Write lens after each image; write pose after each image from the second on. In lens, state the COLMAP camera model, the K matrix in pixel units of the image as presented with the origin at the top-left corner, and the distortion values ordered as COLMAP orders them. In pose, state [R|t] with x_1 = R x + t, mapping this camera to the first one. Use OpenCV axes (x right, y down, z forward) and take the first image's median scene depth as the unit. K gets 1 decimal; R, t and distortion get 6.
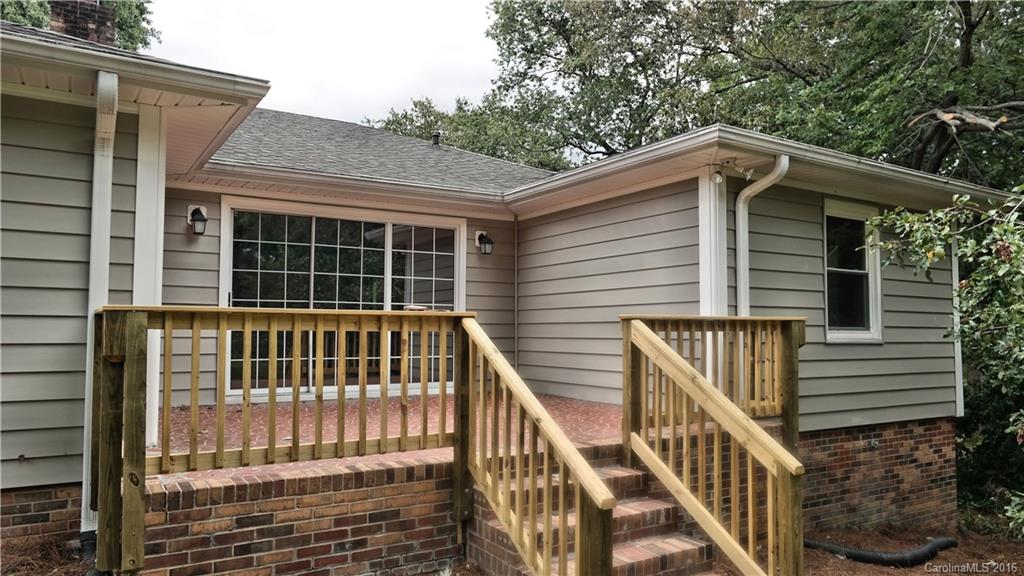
lens RADIAL K [[718.0, 0, 512.0], [0, 718.0, 288.0], [0, 0, 1]] dist [-0.001221, -0.000105]
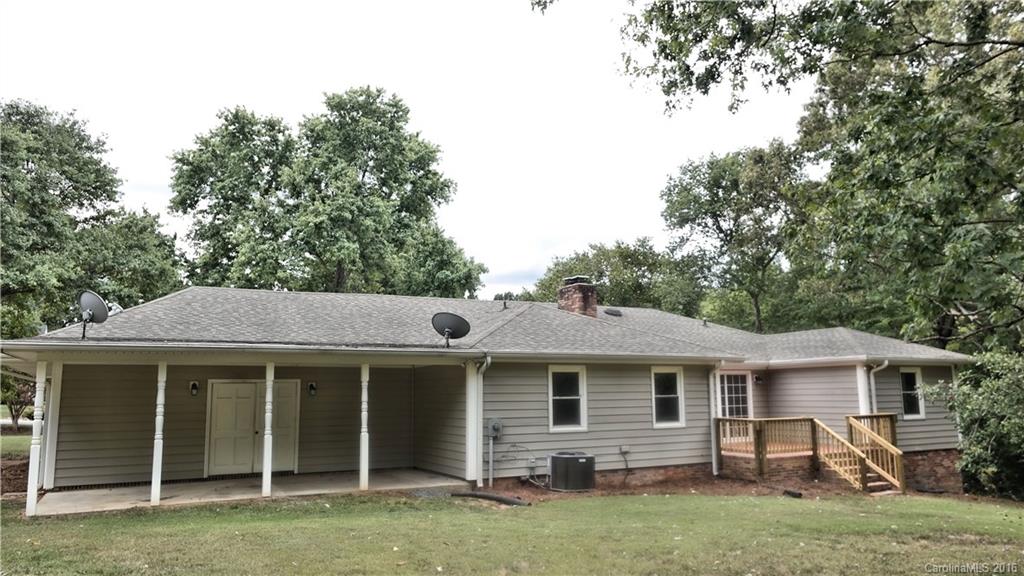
lens RADIAL K [[718.0, 0, 512.0], [0, 718.0, 288.0], [0, 0, 1]] dist [-0.001221, -0.000105]
pose [[0.997409, -0.028121, -0.066208, -0.869208], [0.022330, 0.995989, -0.086646, -0.223547], [0.068379, 0.084943, 0.994037, -1.892063]]
